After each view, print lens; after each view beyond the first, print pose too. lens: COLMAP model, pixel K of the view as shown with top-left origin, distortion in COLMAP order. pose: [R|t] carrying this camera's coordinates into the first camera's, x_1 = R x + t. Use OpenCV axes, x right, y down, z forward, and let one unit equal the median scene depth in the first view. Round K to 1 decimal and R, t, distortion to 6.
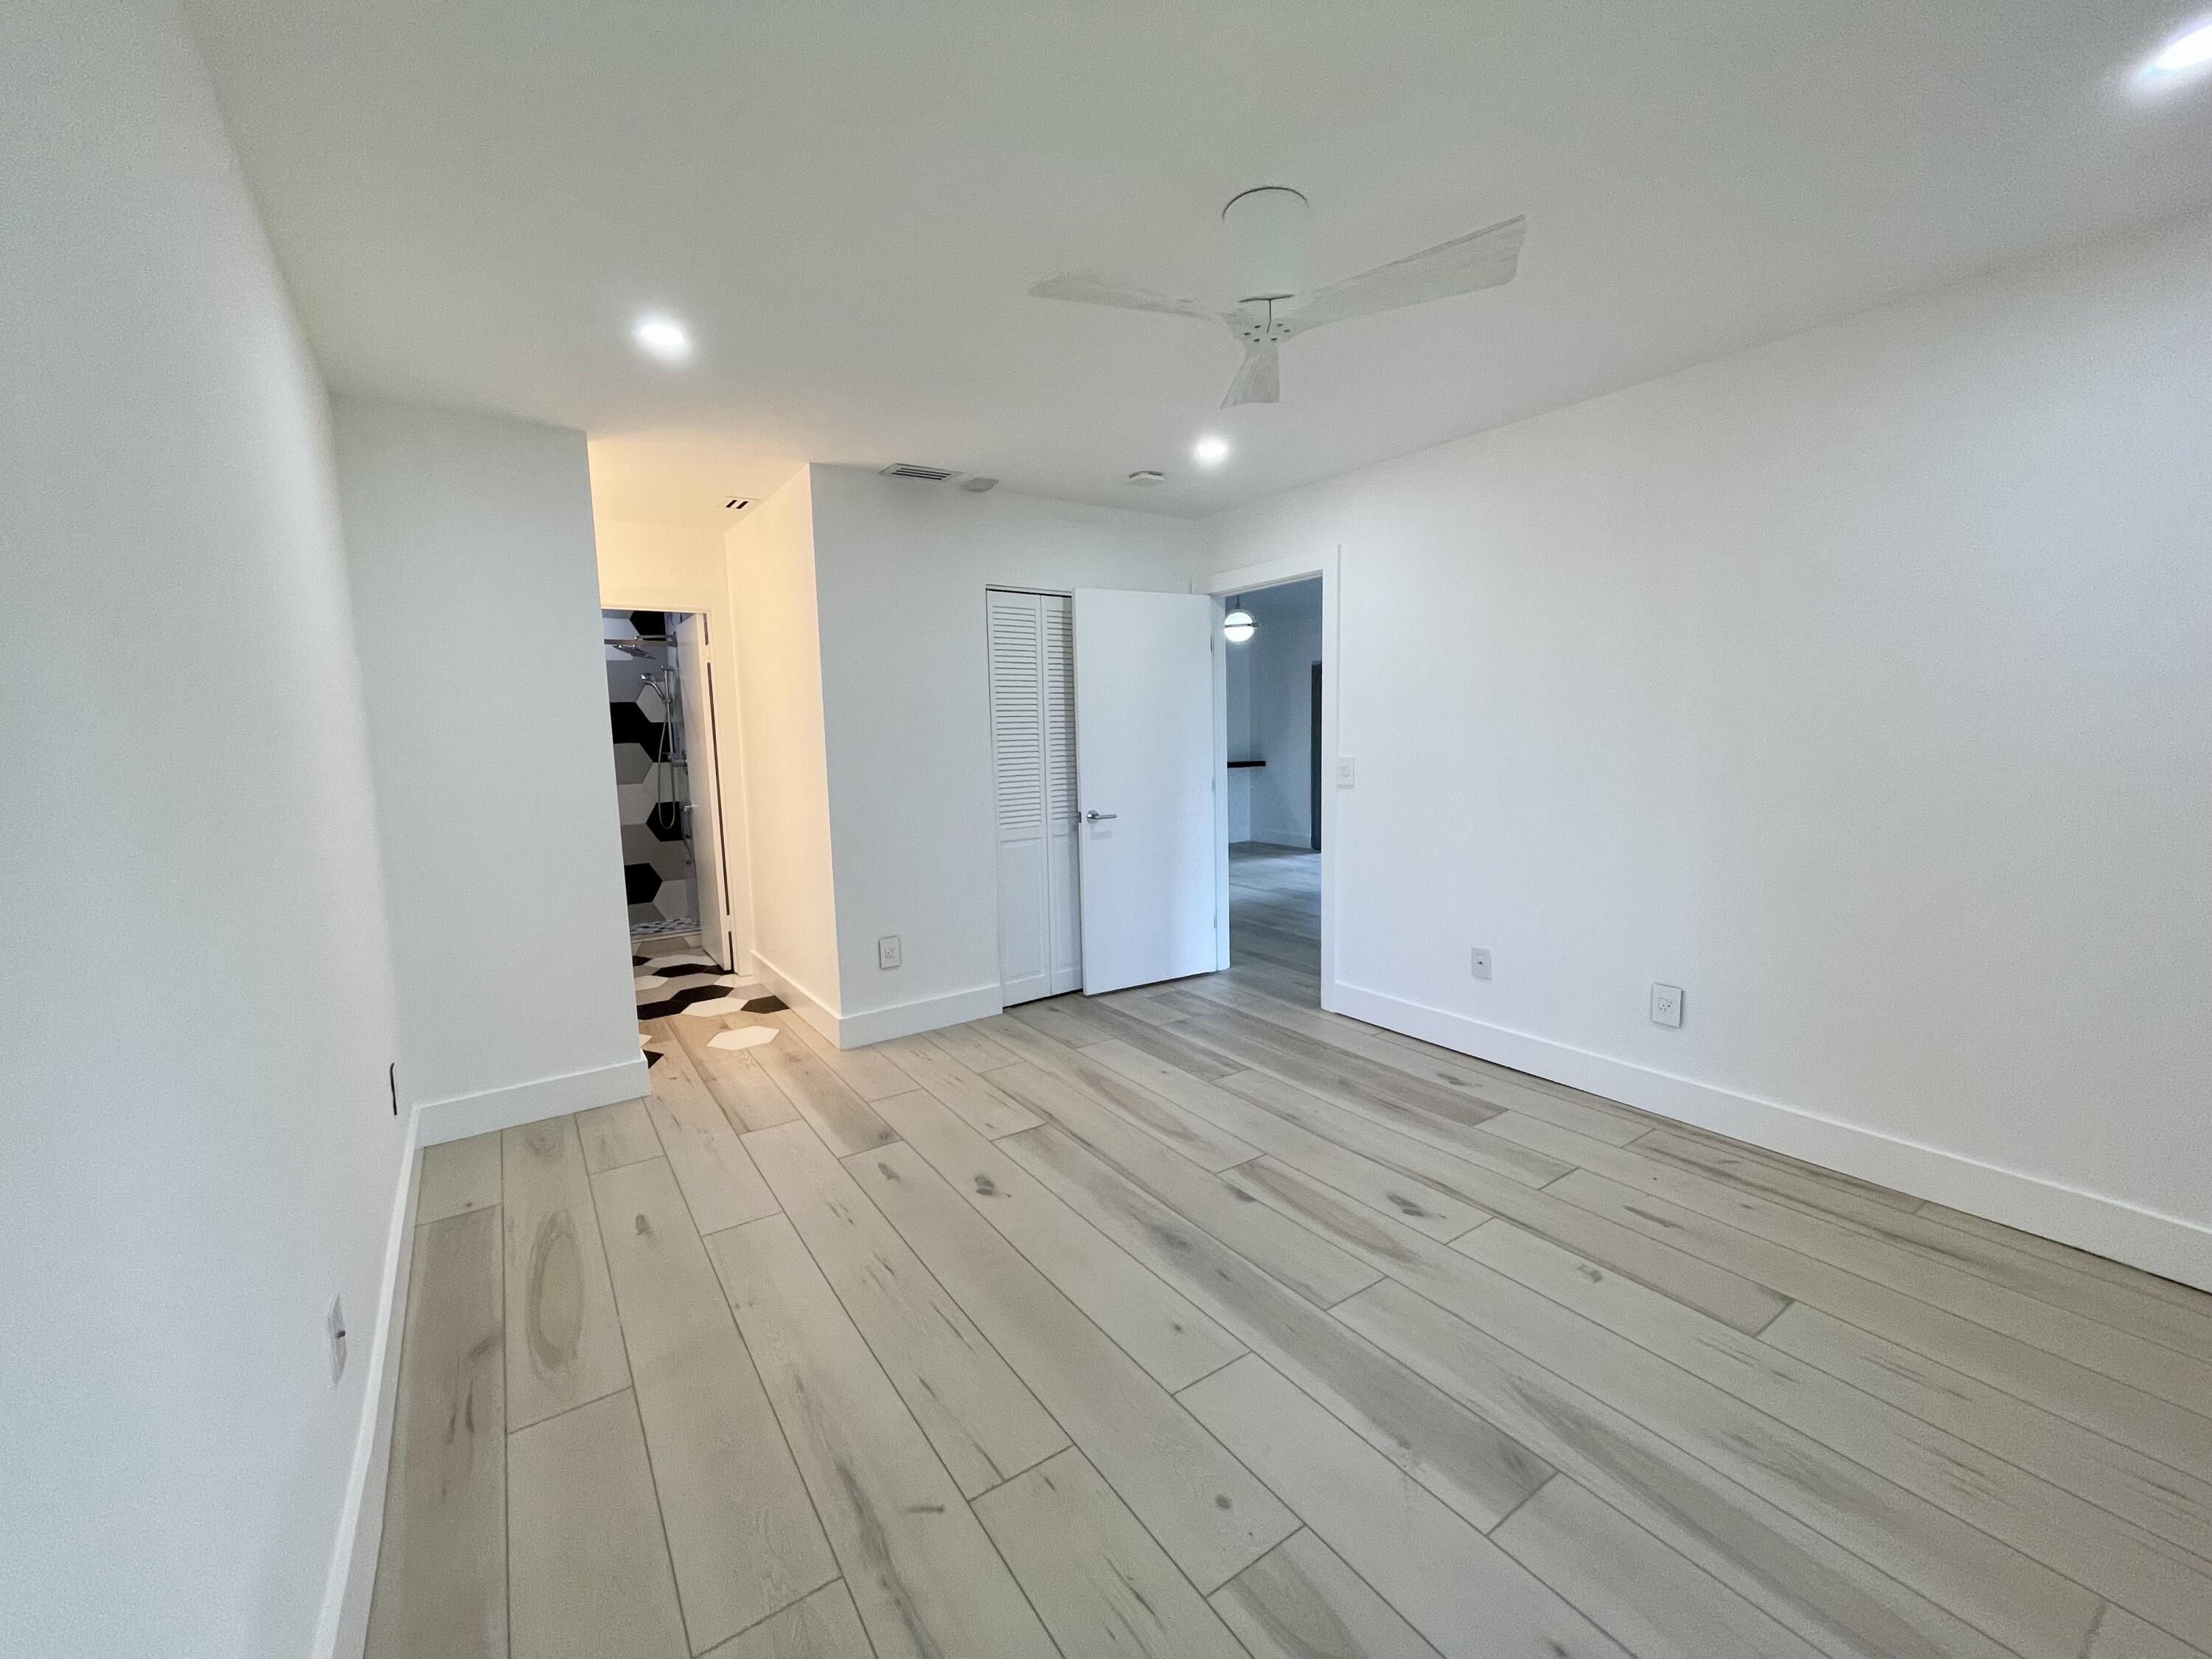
lens RADIAL K [[894.5, 0, 1102.5], [0, 894.5, 832.9], [0, 0, 1]] dist [-0.005426, 0.000693]
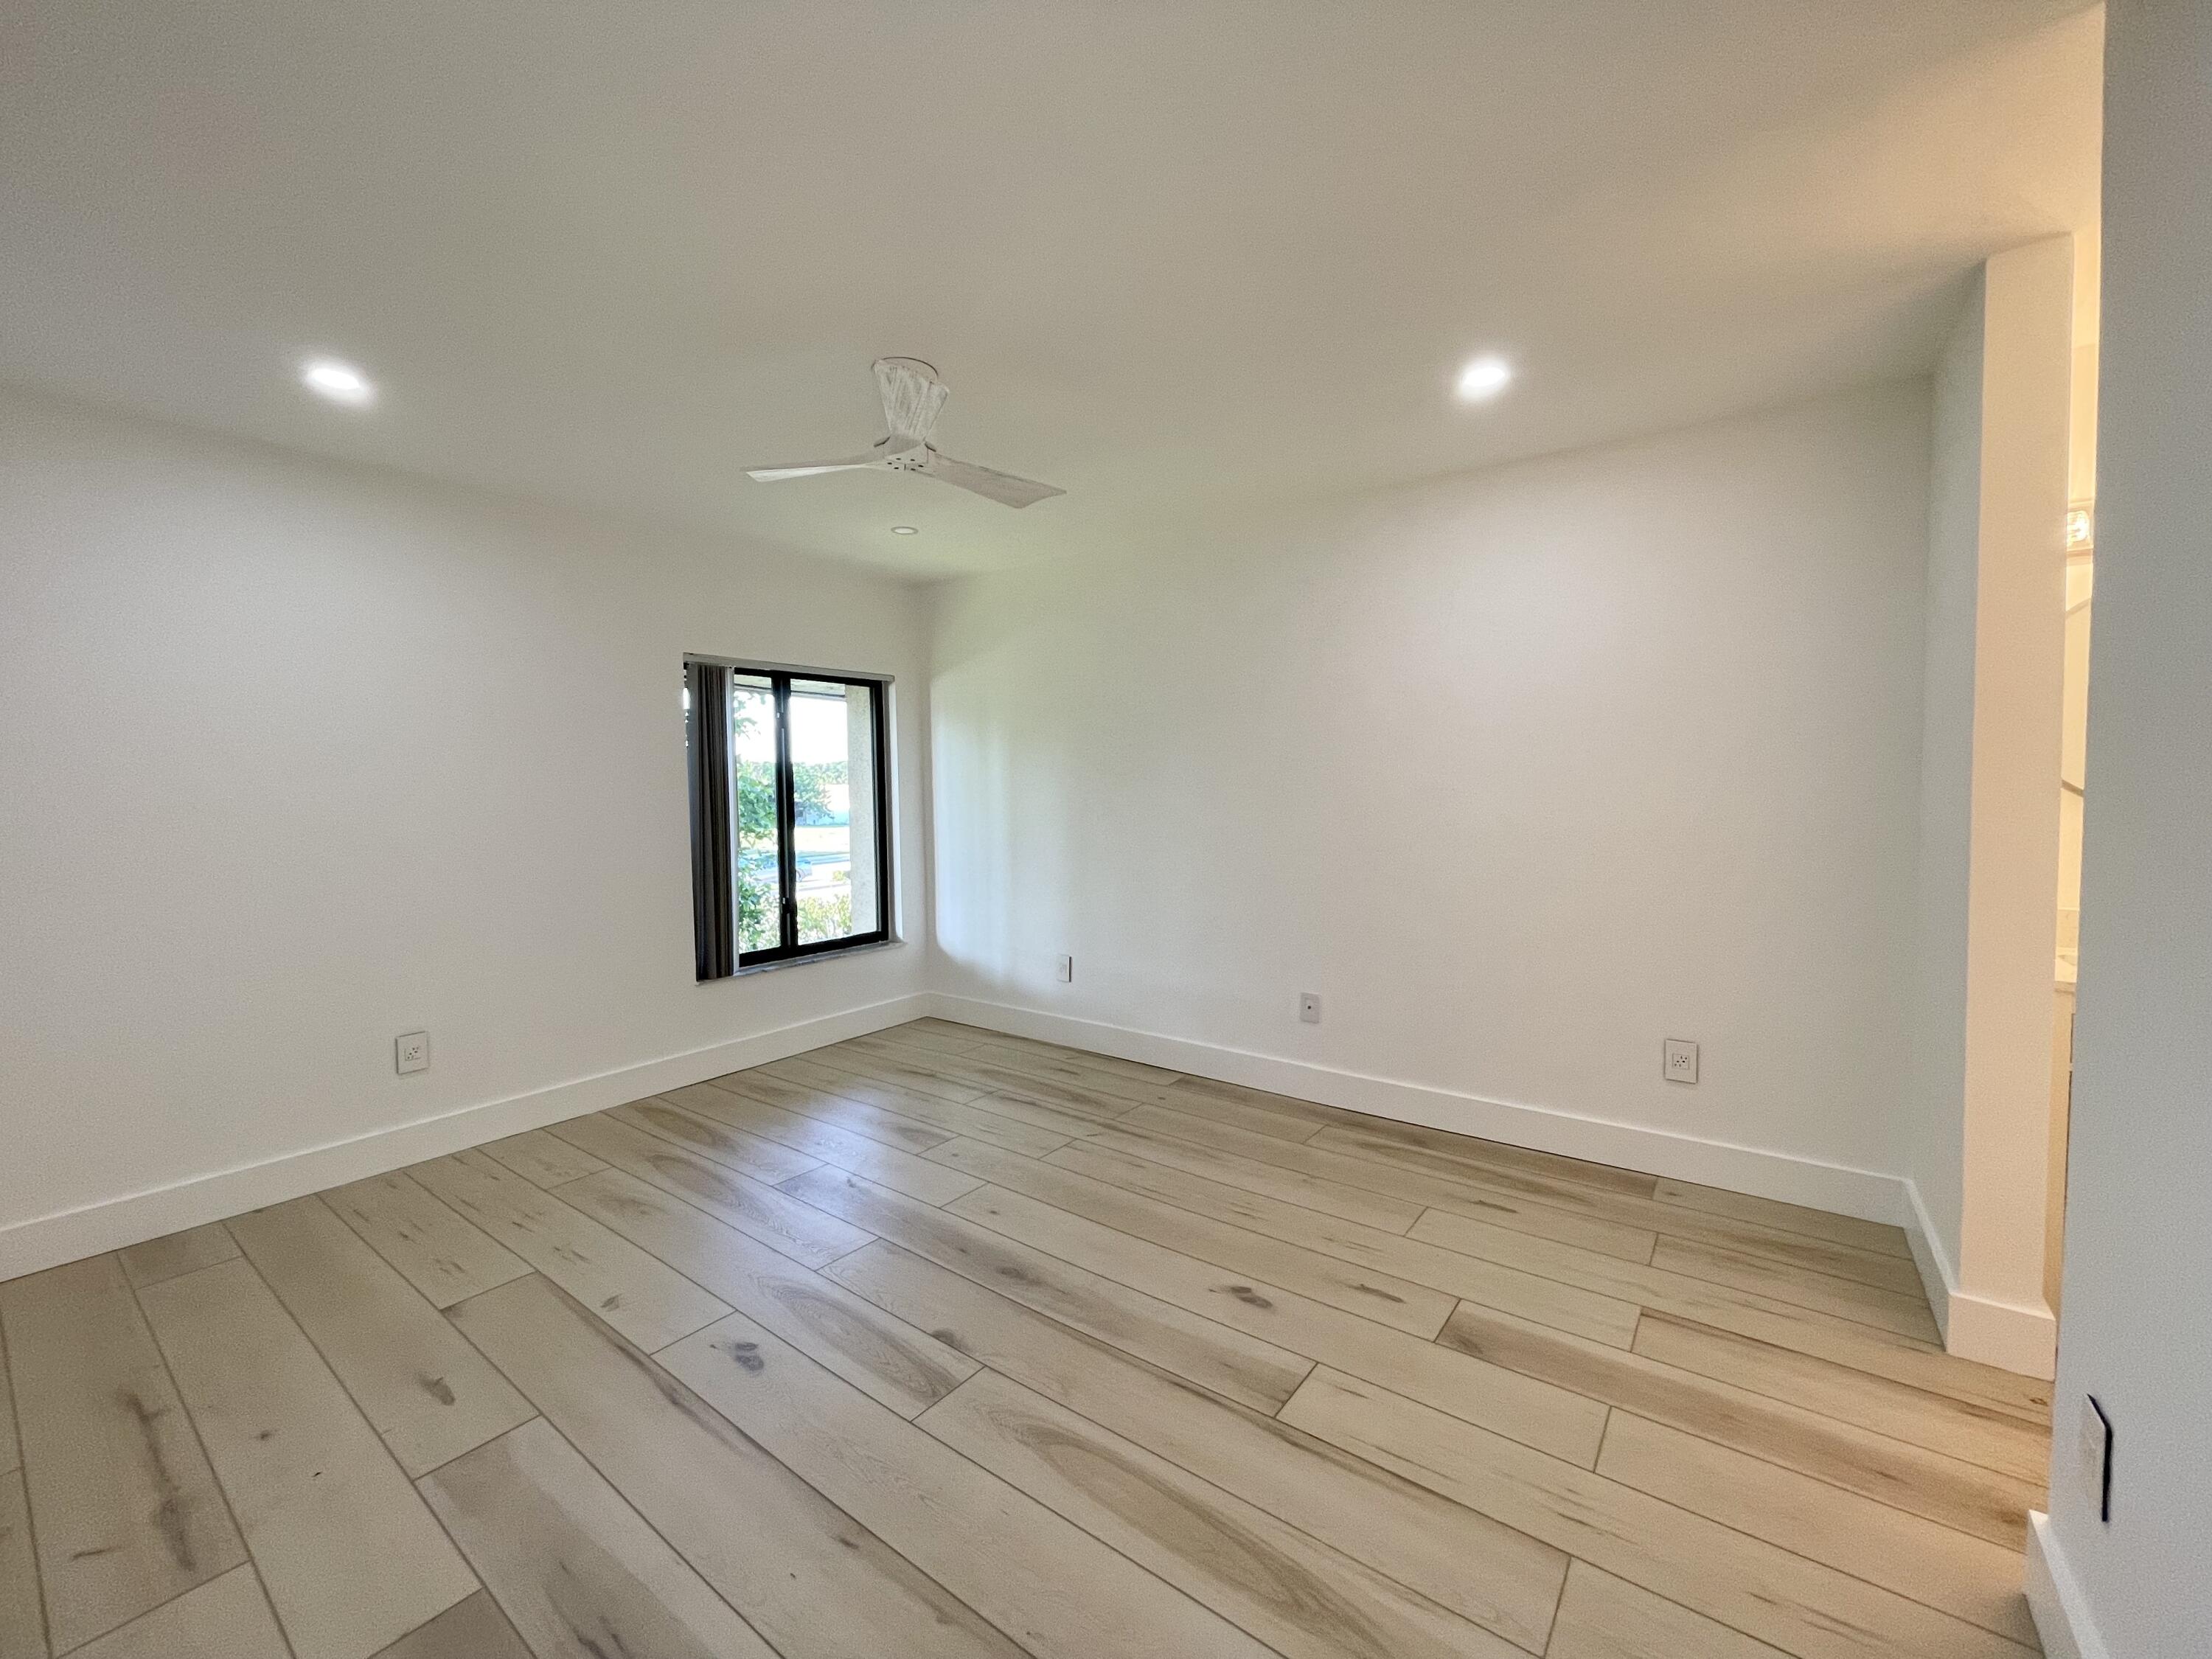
lens RADIAL K [[894.5, 0, 1102.5], [0, 894.5, 826.5], [0, 0, 1]] dist [-0.005426, 0.000693]
pose [[-0.944999, 0.049894, -0.323245, 0.247779], [-0.005985, 0.985493, 0.169611, -0.186334], [0.327018, 0.162217, -0.930991, 1.631802]]
